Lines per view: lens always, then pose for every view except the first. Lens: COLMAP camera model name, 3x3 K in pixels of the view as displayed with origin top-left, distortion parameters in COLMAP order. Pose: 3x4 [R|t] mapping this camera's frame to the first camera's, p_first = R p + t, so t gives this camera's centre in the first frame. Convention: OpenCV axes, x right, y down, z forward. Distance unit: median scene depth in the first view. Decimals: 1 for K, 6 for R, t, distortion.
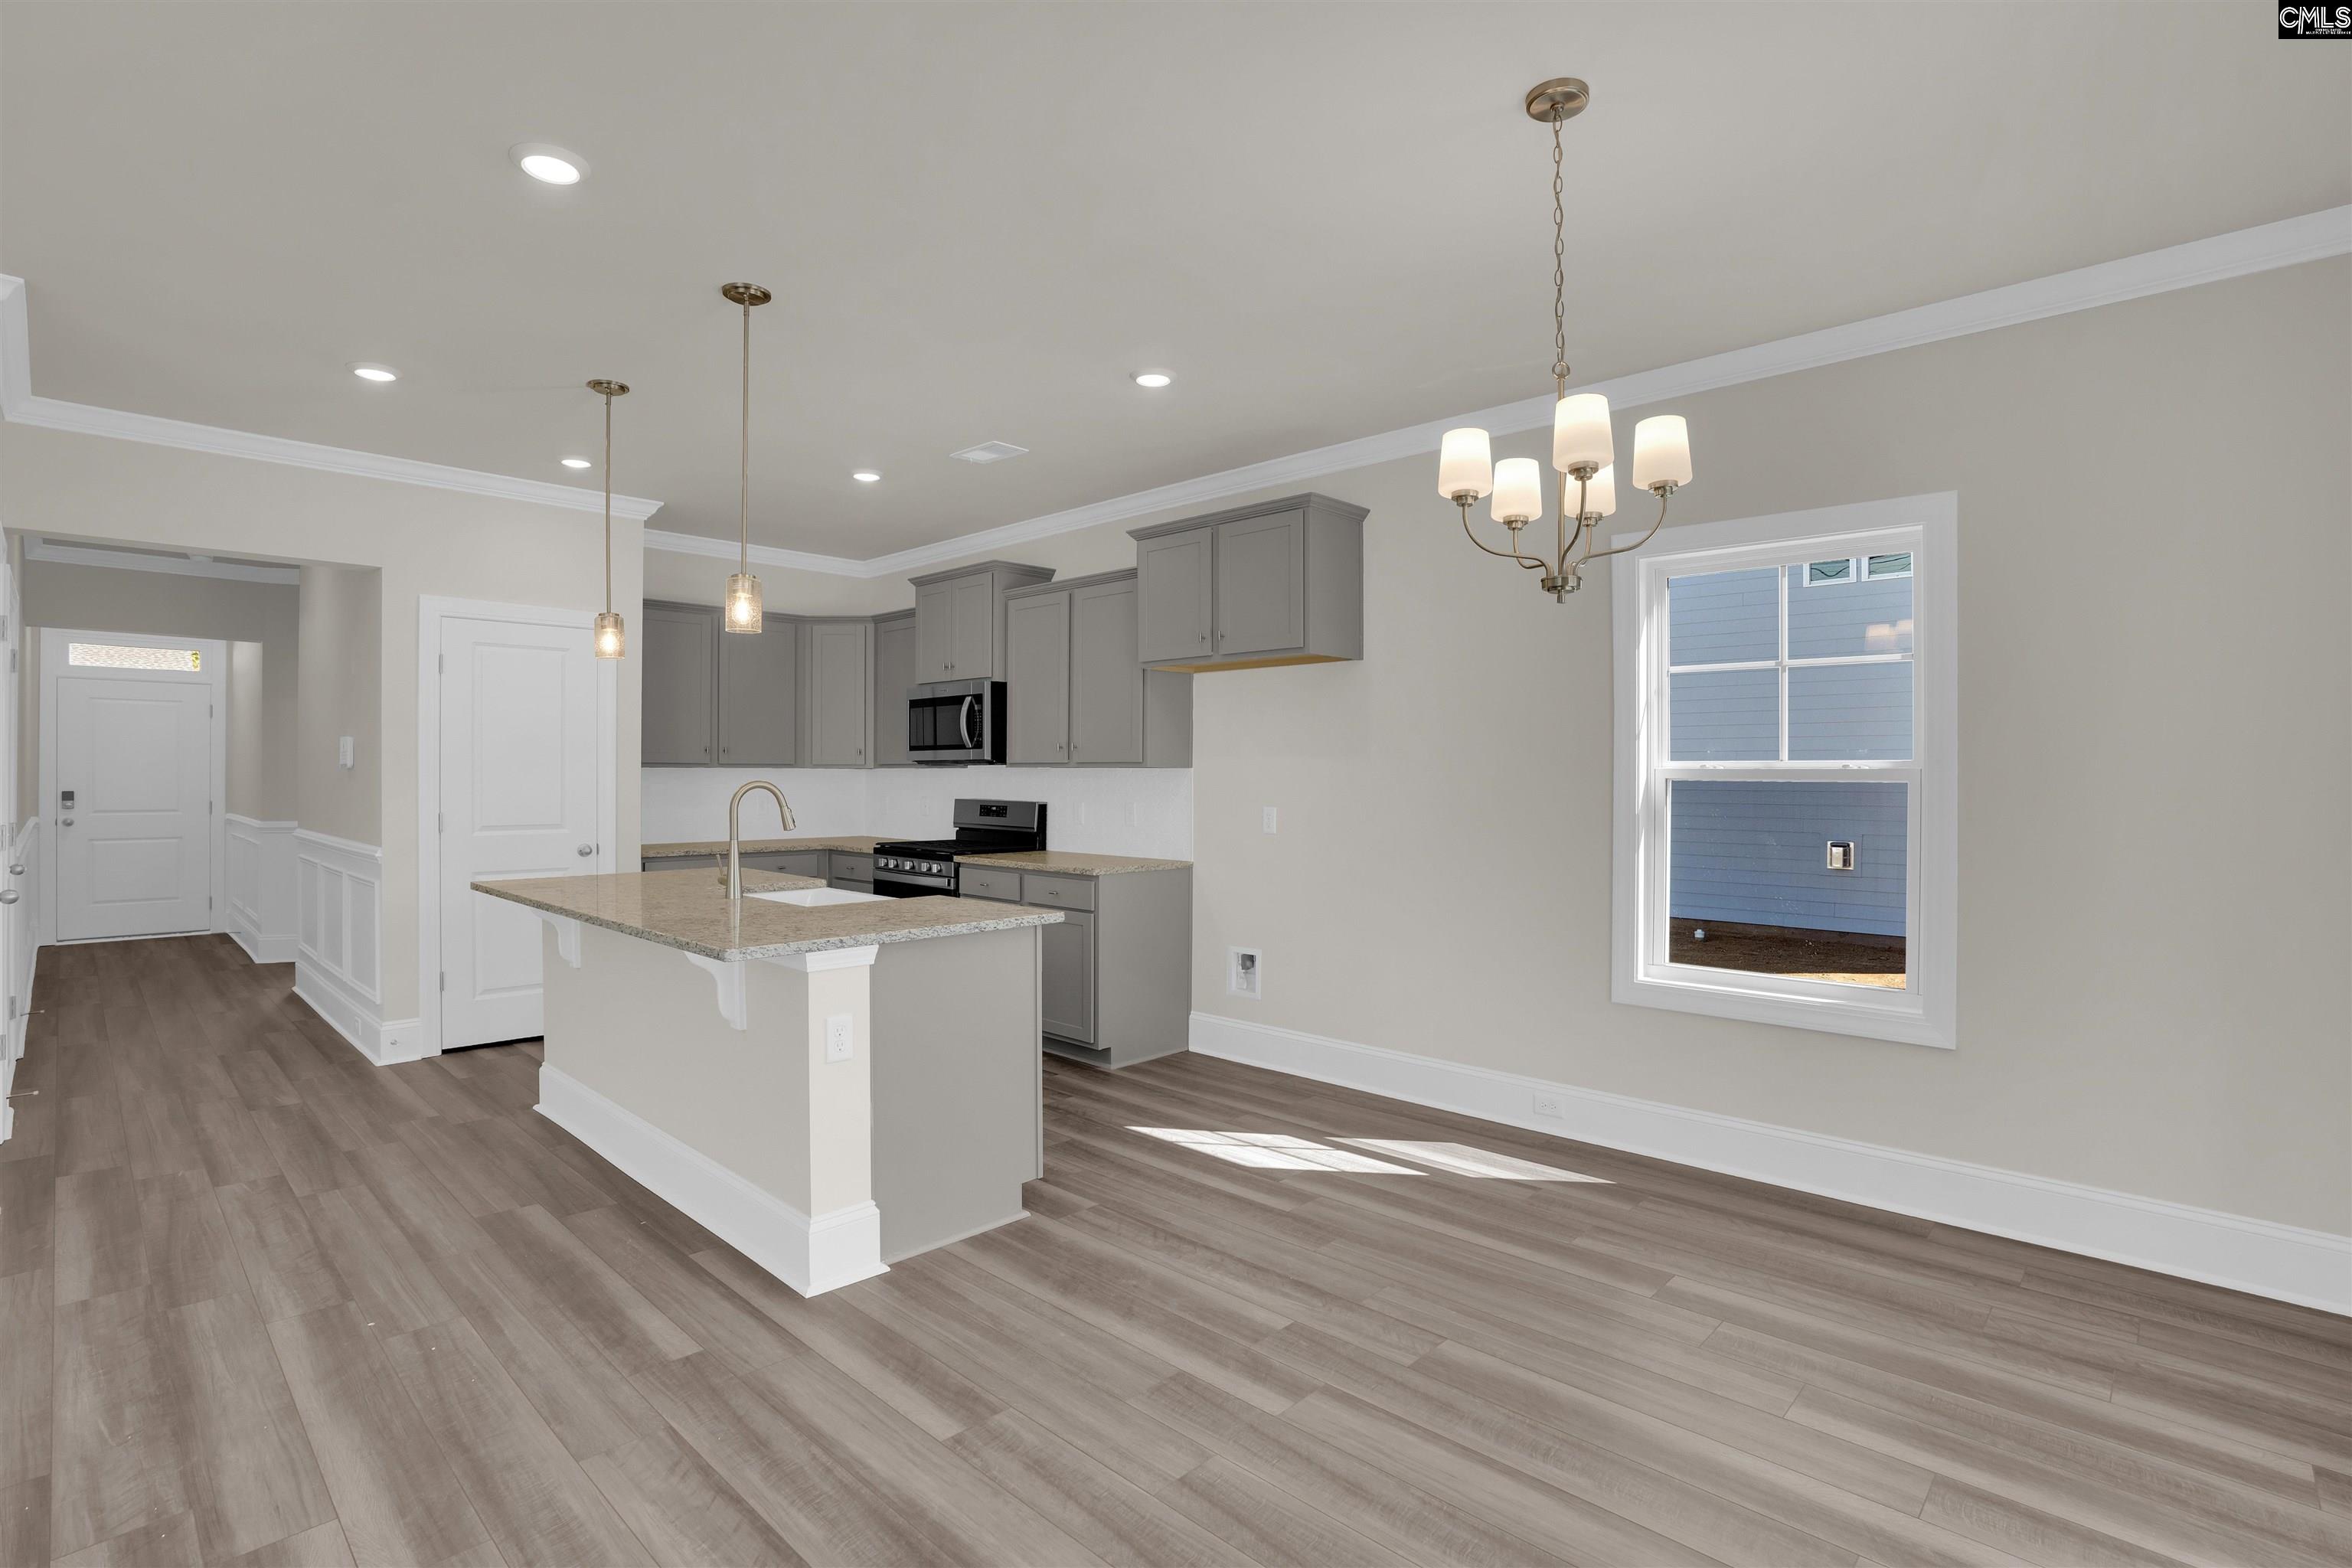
lens RADIAL K [[1113.5, 0, 1187.0], [0, 1113.5, 783.8], [0, 0, 1]] dist [-0.061429, 0.022610]
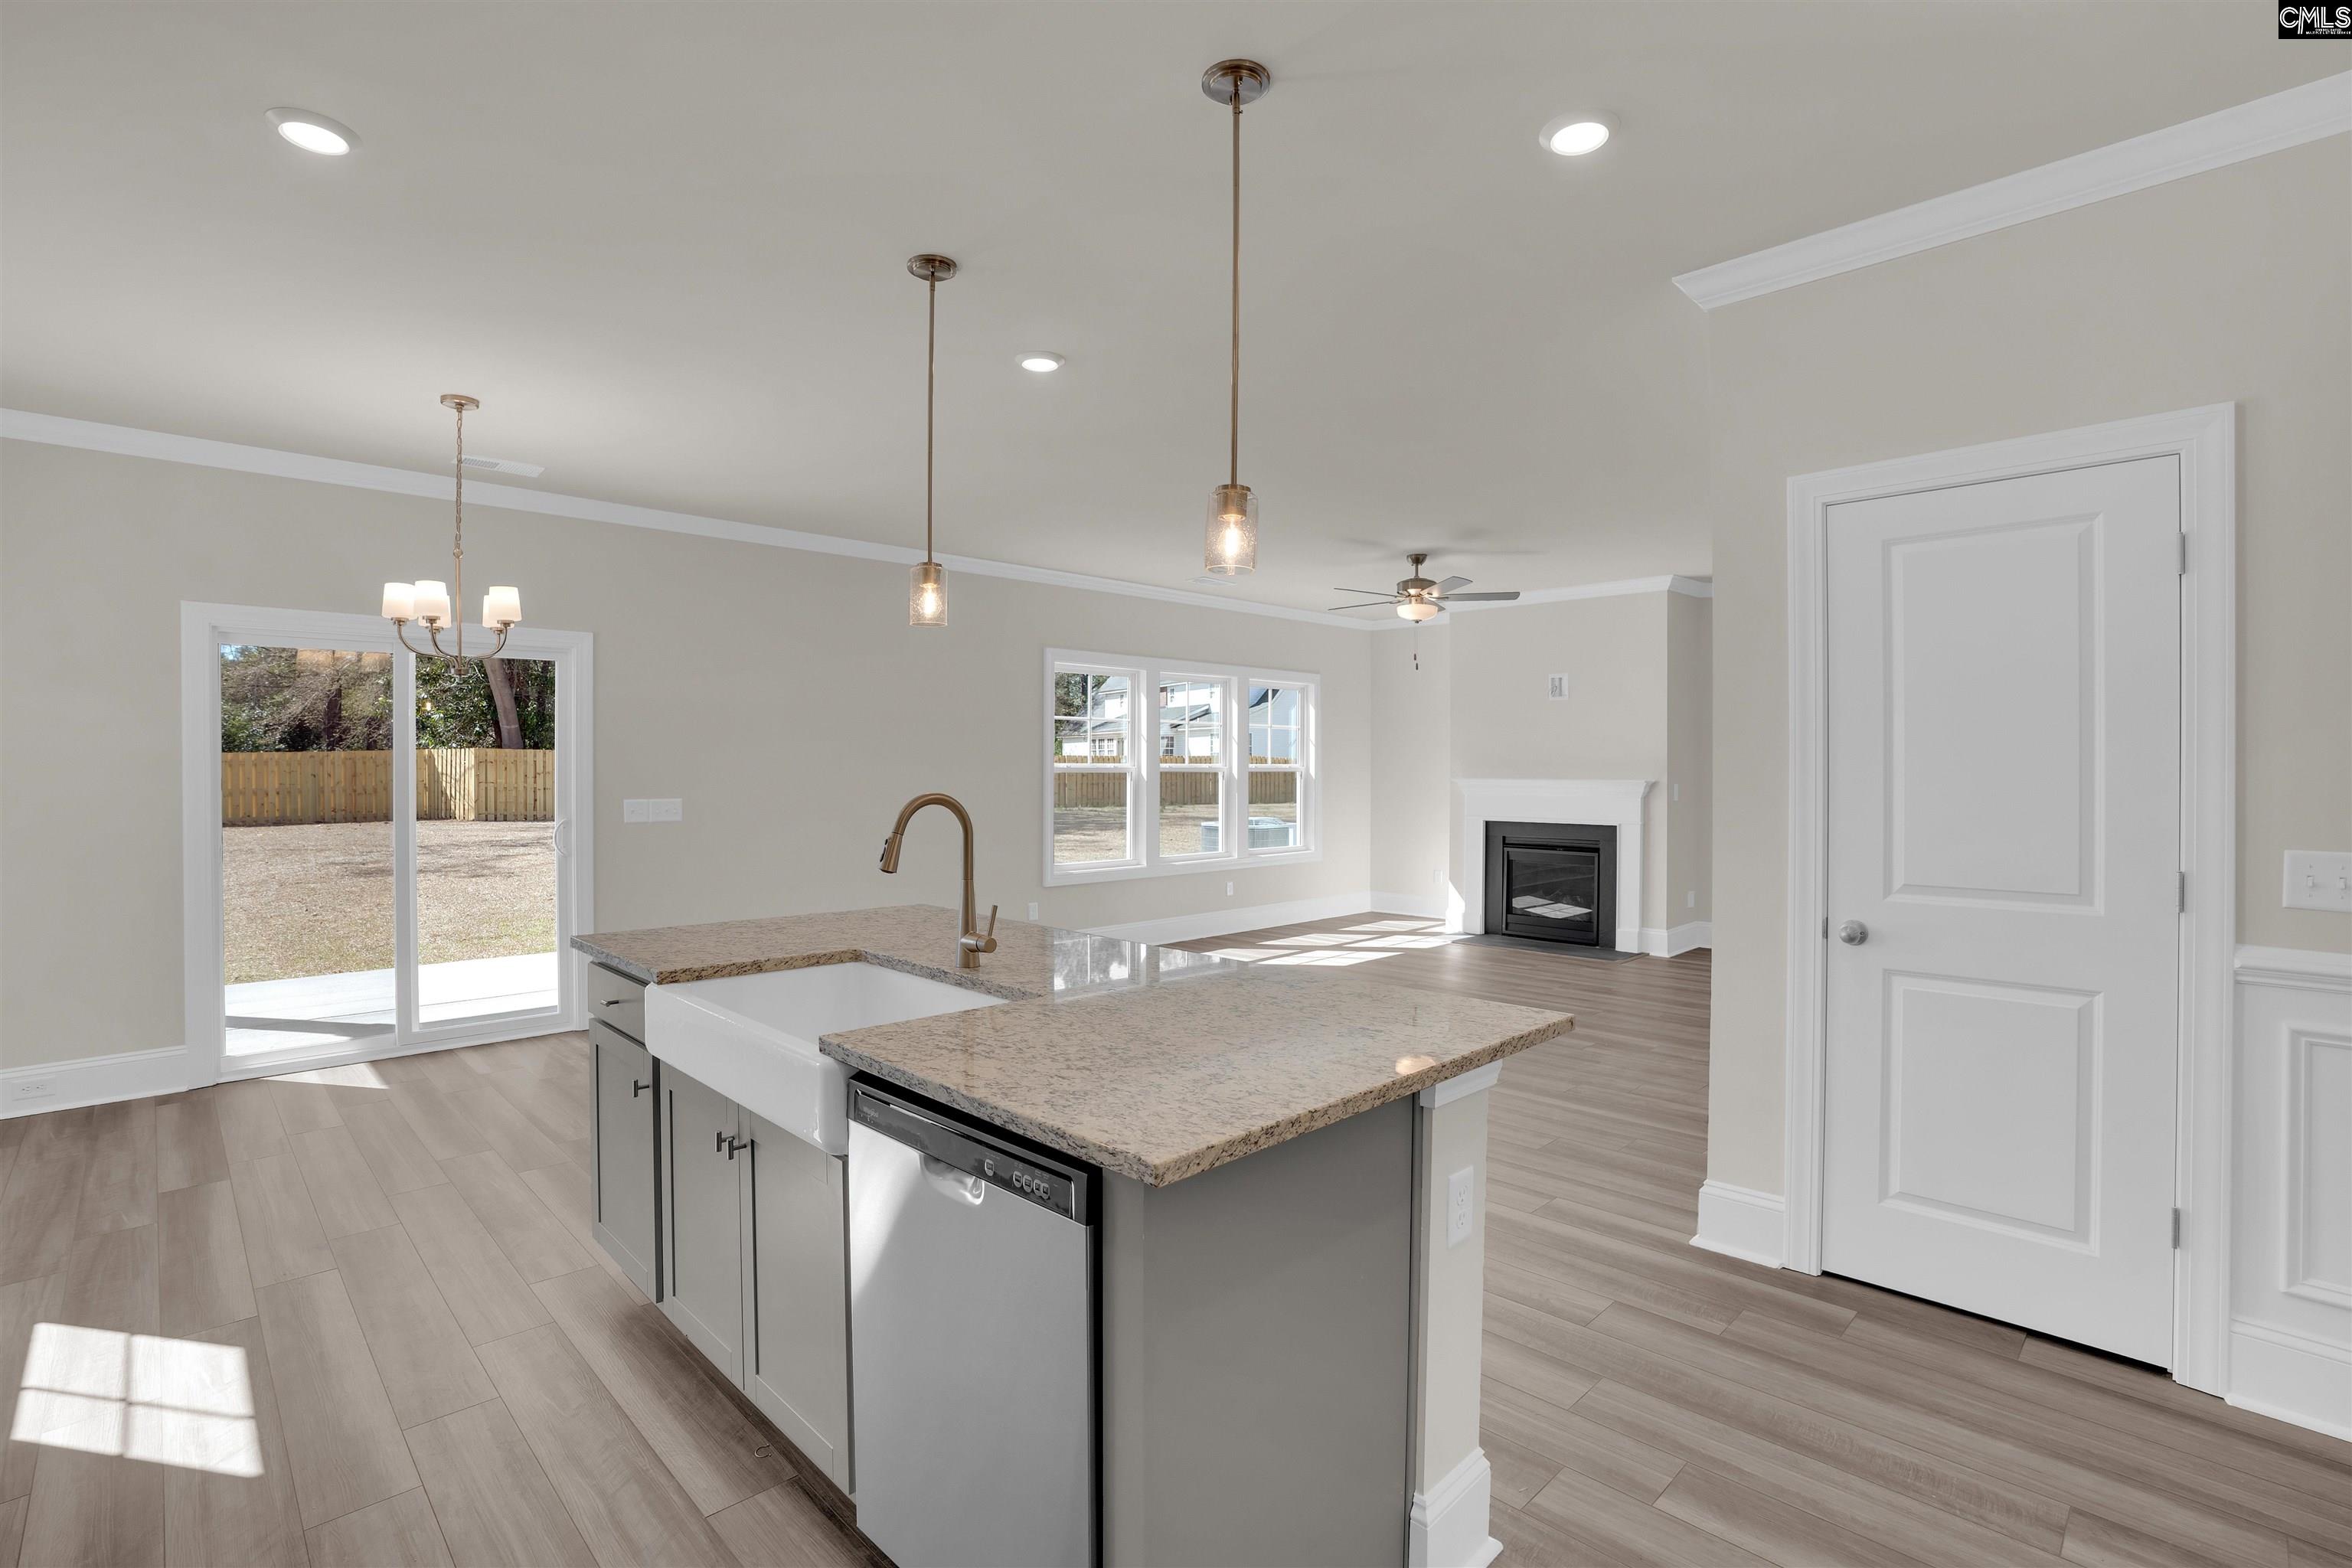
lens RADIAL K [[1113.5, 0, 1170.4], [0, 1113.5, 762.4], [0, 0, 1]] dist [-0.061429, 0.022610]
pose [[-0.998355, -0.005748, 0.057052, -0.556314], [-0.005748, 0.999983, 0.000166, -0.019288], [-0.057052, -0.000162, -0.998371, 1.631906]]
